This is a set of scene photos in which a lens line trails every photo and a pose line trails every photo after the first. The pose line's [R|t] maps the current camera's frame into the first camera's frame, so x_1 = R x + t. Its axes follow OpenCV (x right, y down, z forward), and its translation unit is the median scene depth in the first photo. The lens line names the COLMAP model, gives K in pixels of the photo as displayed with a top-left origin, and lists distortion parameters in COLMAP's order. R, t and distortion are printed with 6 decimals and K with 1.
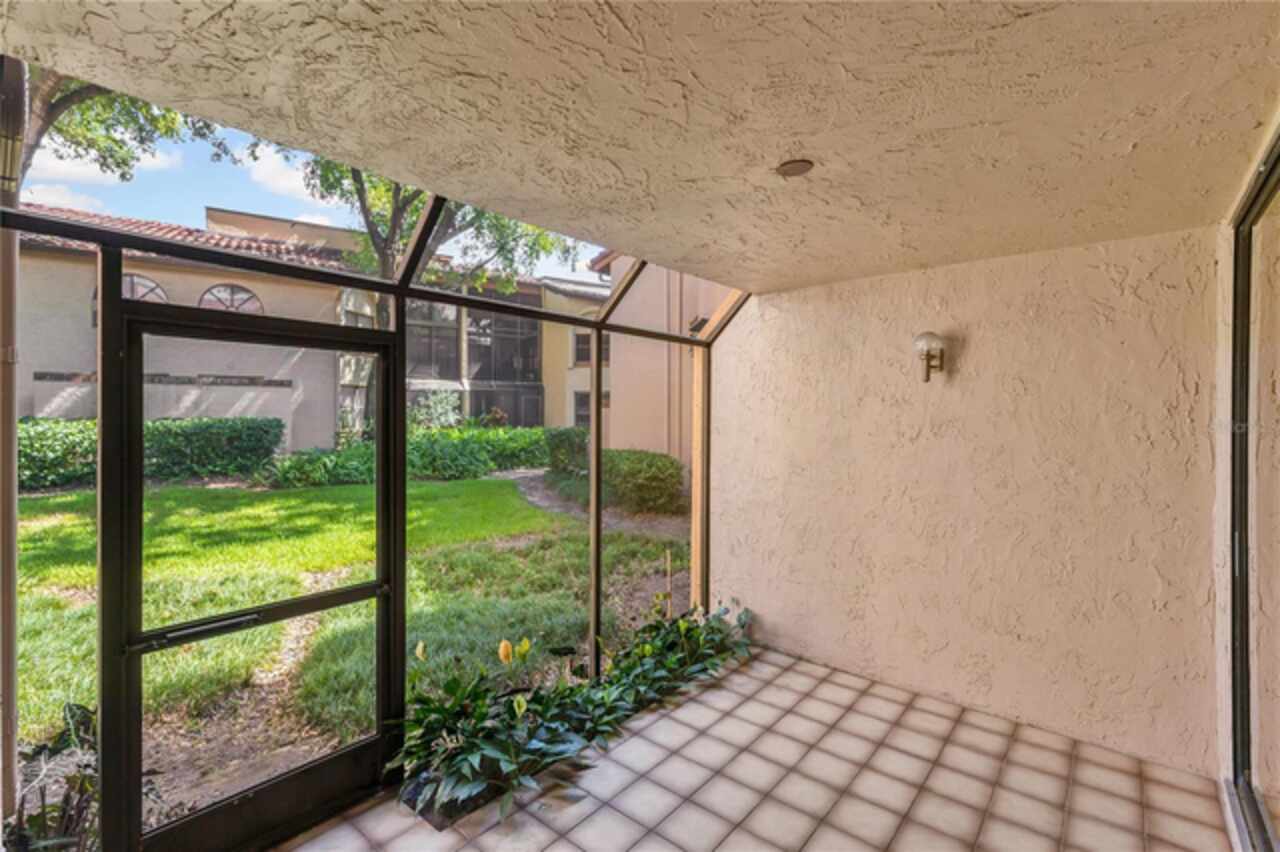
lens RADIAL K [[561.6, 0, 635.7], [0, 561.6, 425.4], [0, 0, 1]] dist [-0.012867, -0.000866]
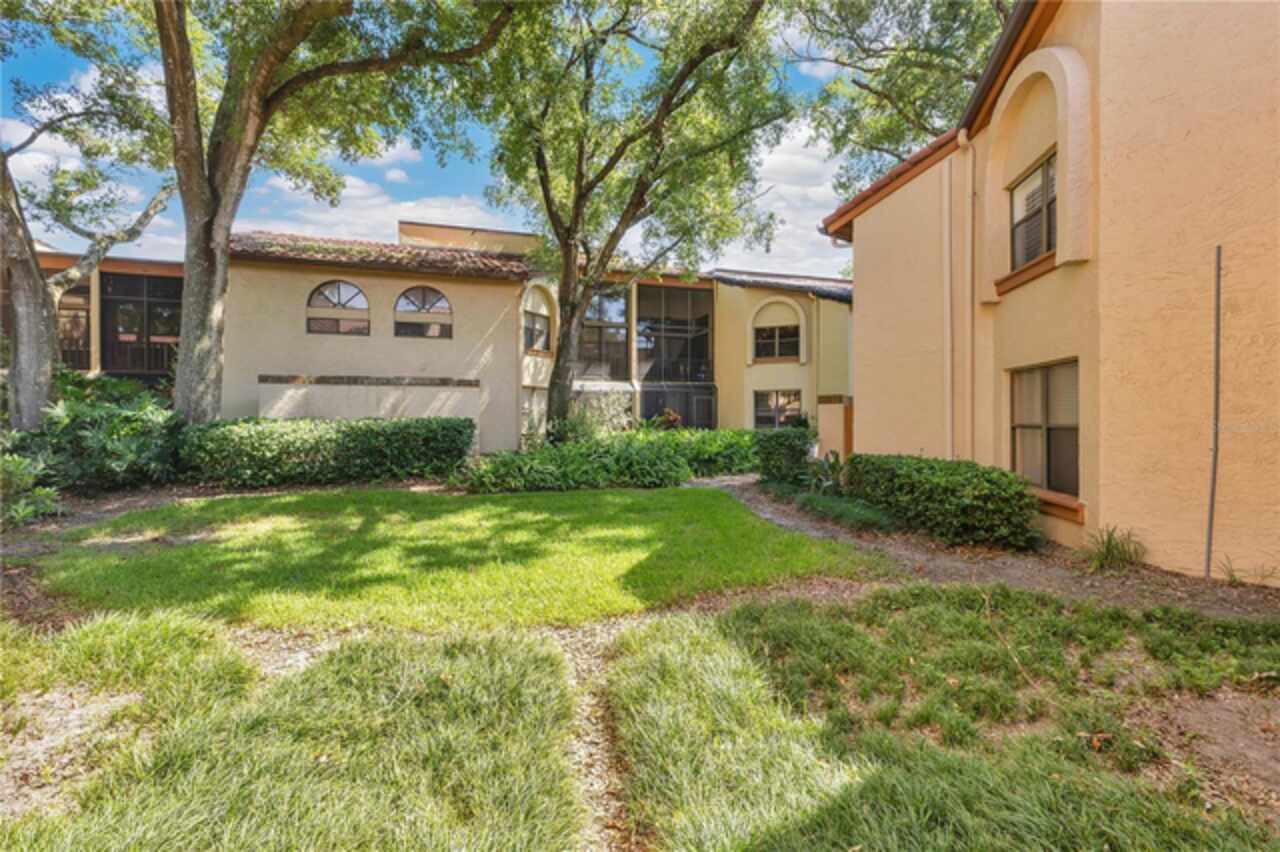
lens RADIAL K [[561.6, 0, 644.5], [0, 561.6, 427.9], [0, 0, 1]] dist [-0.012867, -0.000866]
pose [[0.972166, -0.000288, -0.234292, -0.129124], [-0.000819, 0.999989, -0.004627, 0.007762], [0.234291, 0.004690, 0.972155, 0.142399]]
